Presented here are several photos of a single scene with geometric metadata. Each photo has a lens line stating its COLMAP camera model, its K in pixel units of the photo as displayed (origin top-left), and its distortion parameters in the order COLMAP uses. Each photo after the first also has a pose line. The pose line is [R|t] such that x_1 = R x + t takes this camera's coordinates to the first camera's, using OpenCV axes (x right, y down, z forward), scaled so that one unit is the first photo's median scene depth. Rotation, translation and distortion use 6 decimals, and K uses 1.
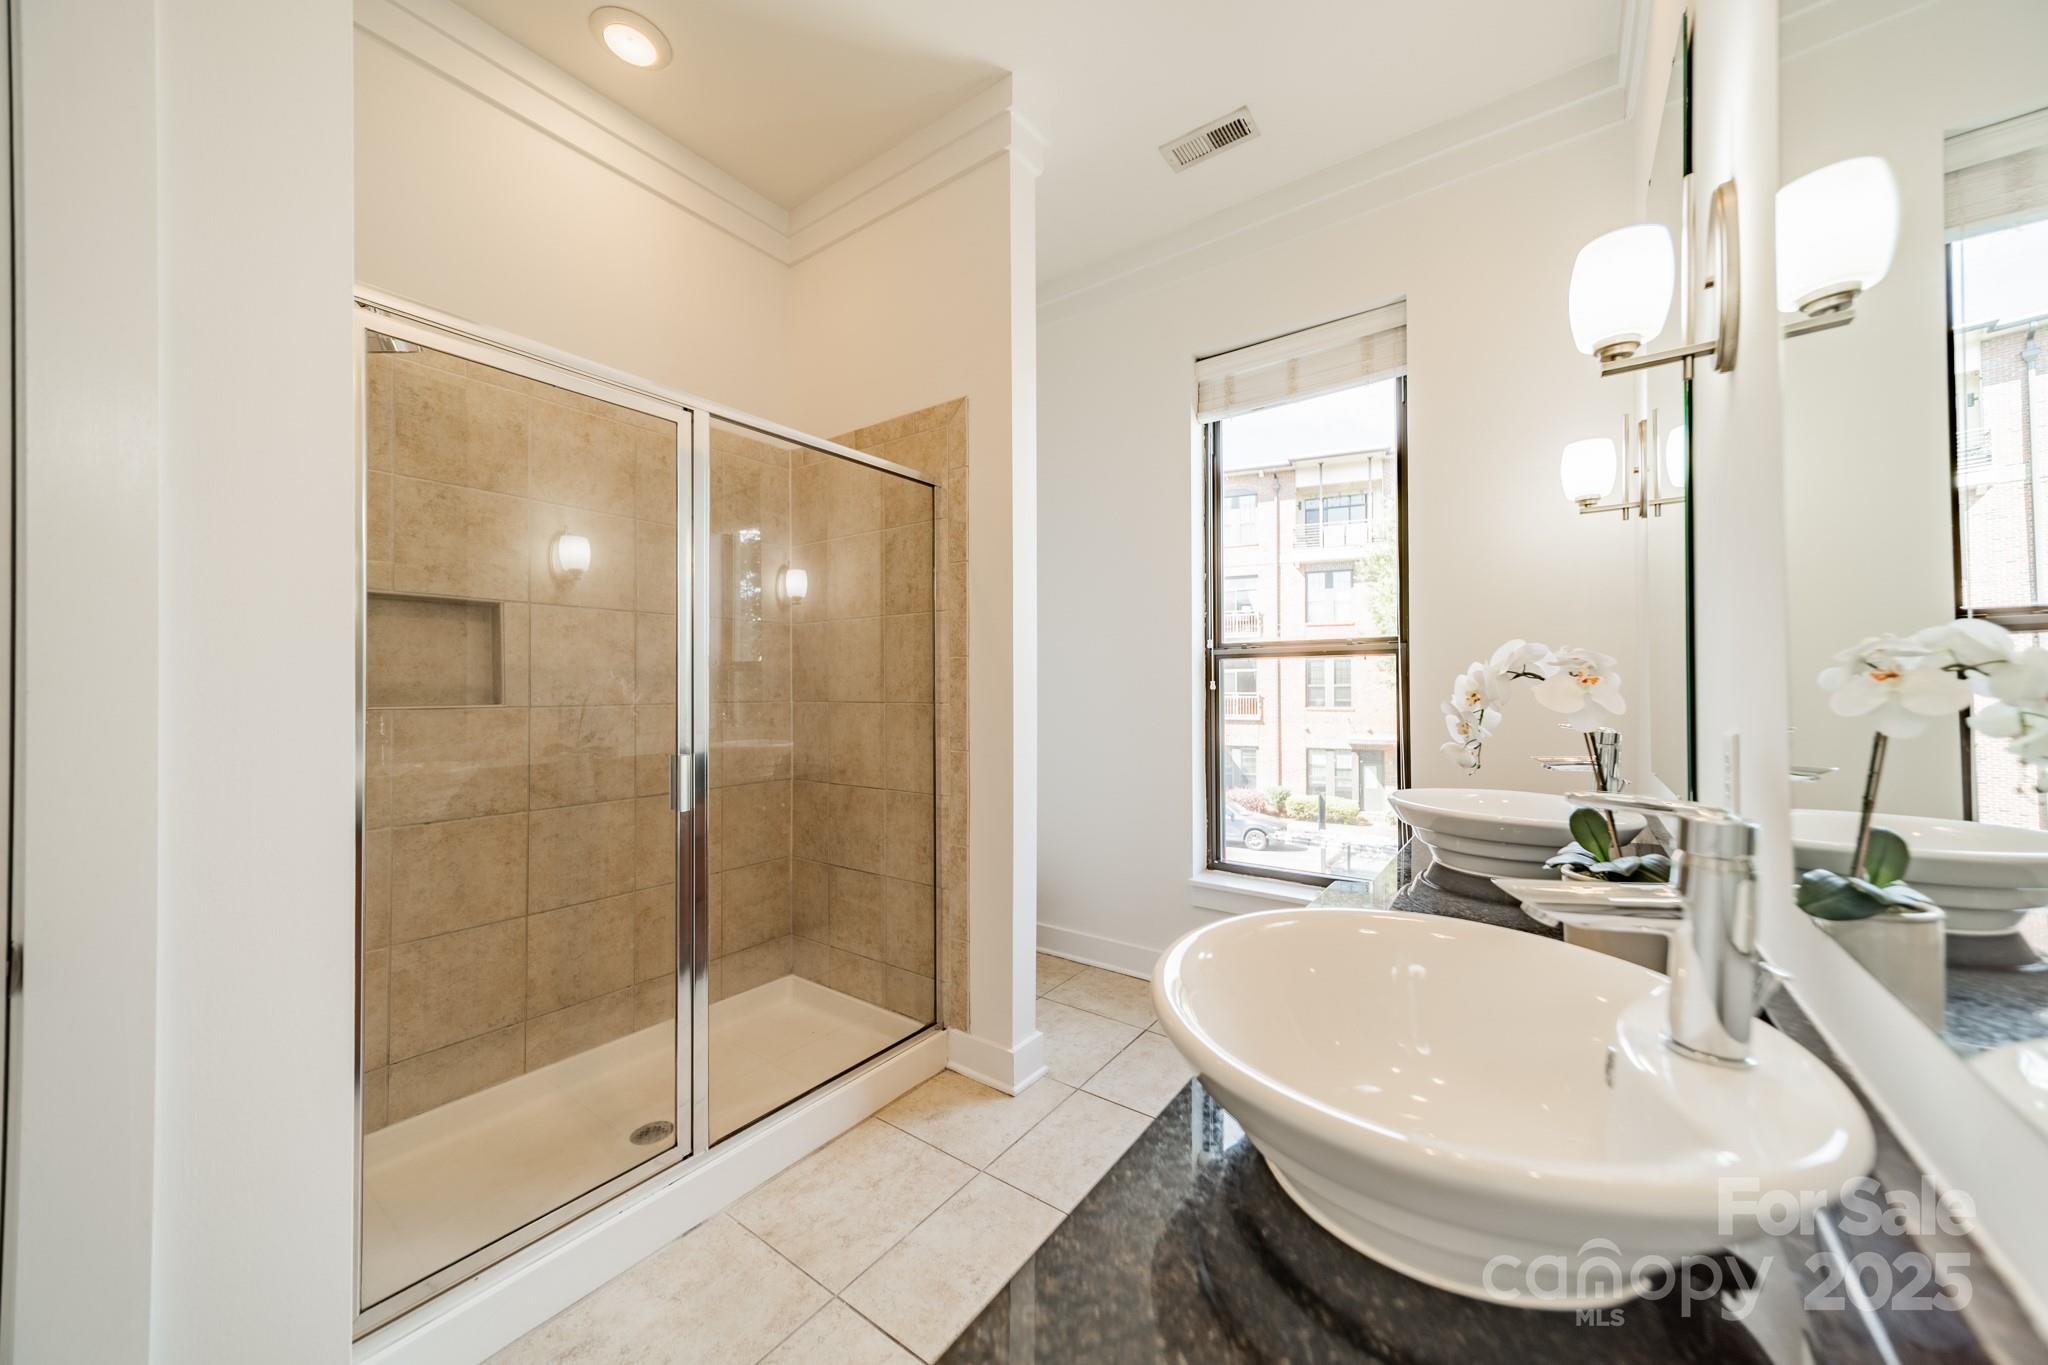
lens RADIAL K [[721.9, 0, 1029.0], [0, 721.9, 682.3], [0, 0, 1]] dist [0.007969, 0.000085]
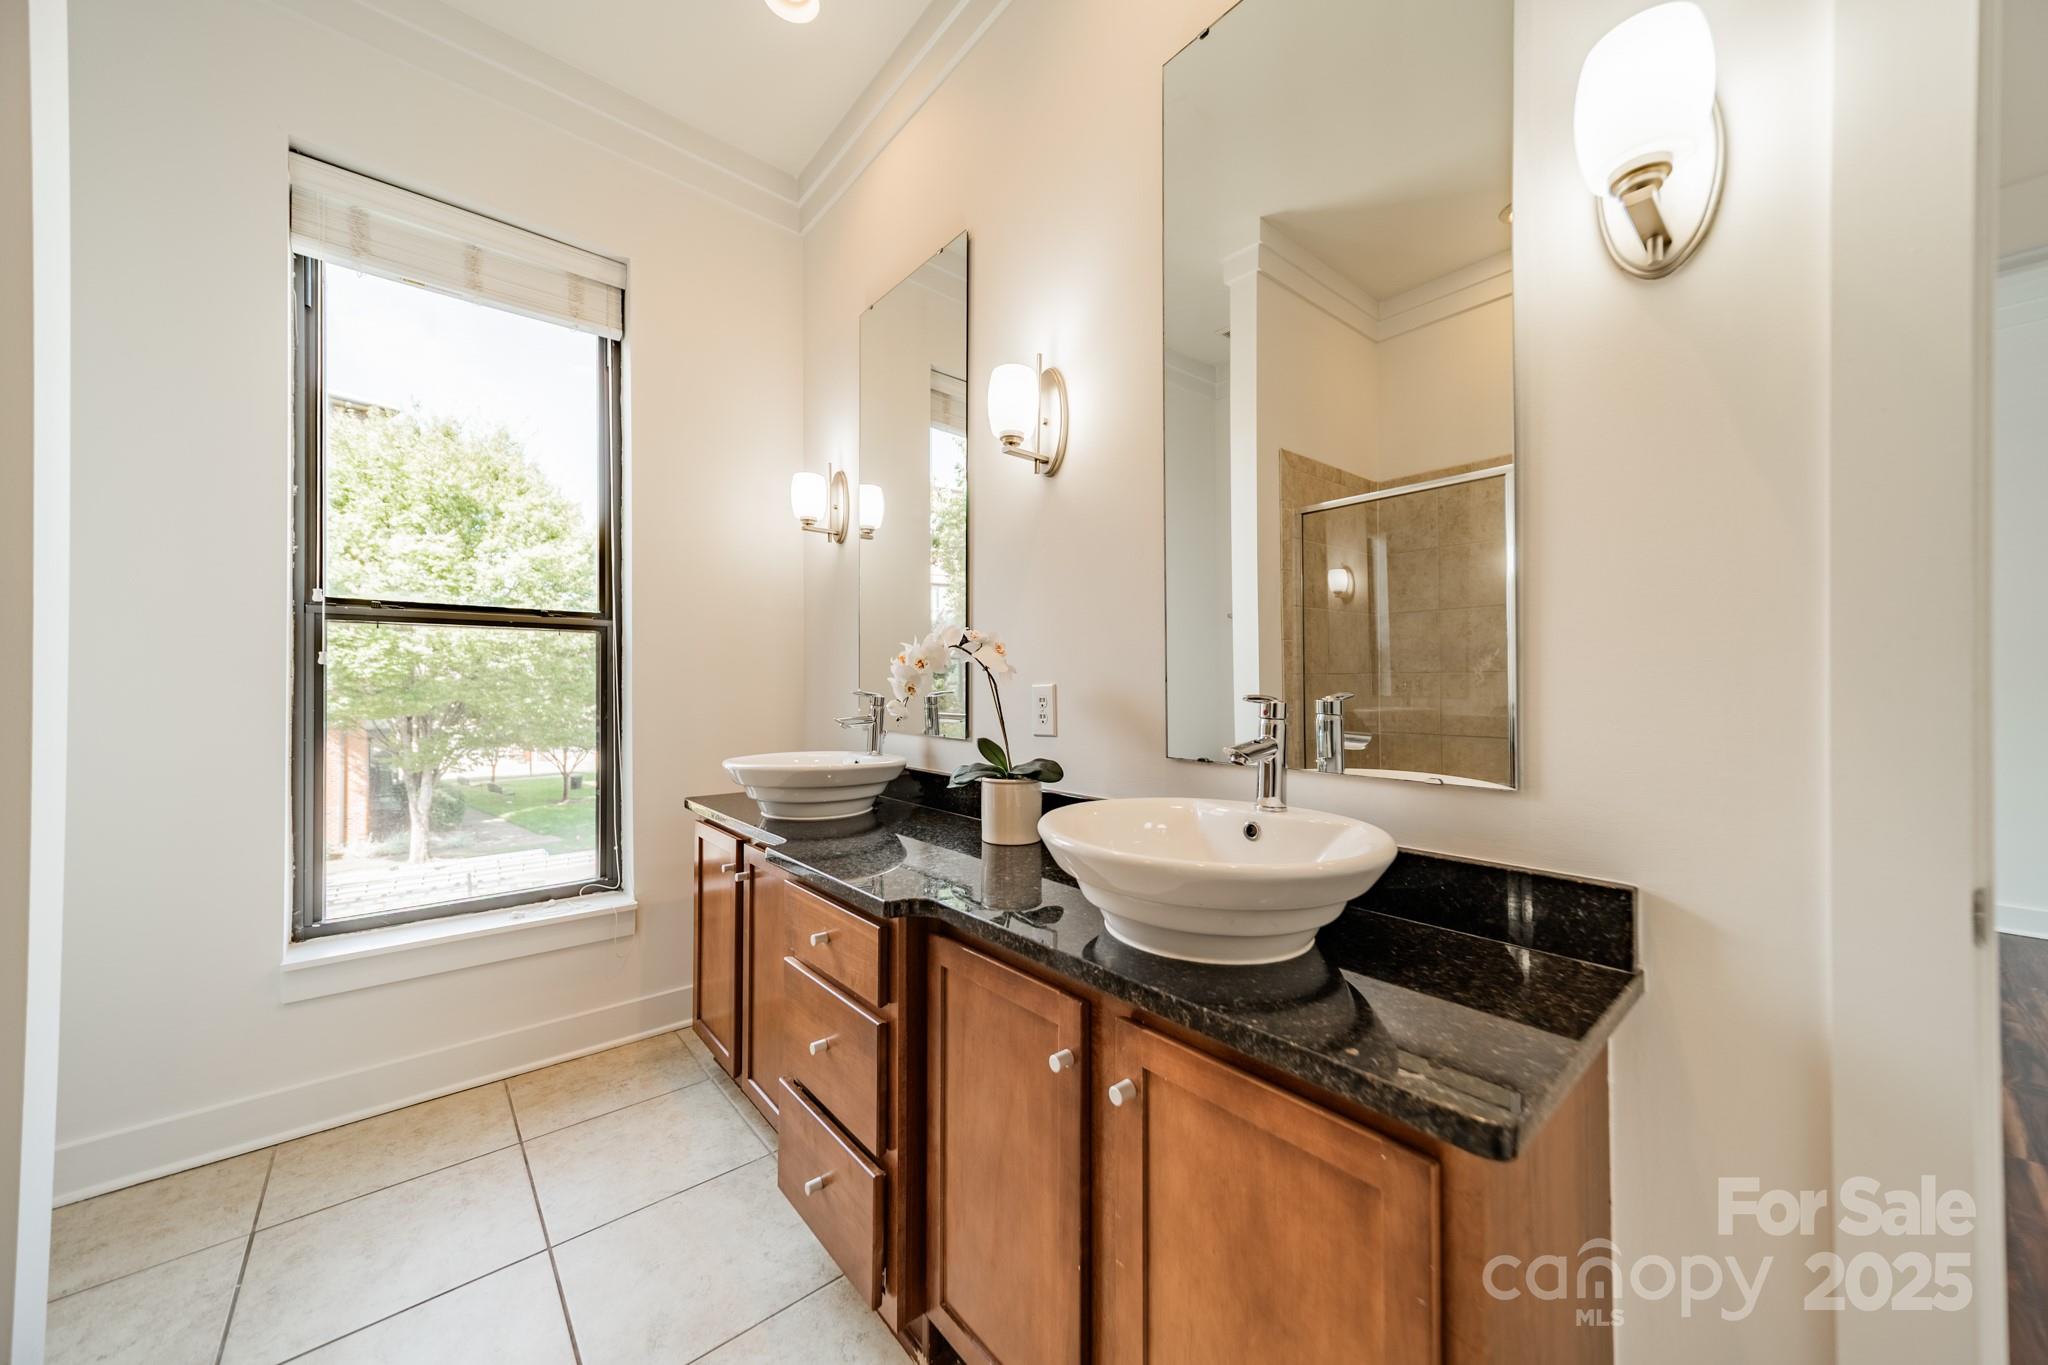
lens RADIAL K [[714.2, 0, 1018.9], [0, 714.2, 674.9], [0, 0, 1]] dist [0.000518, 0.000012]
pose [[0.214823, 0.010418, 0.976597, -0.275253], [-0.011487, 0.999901, -0.008140, 0.019897], [-0.976585, -0.009469, 0.214921, 0.263788]]
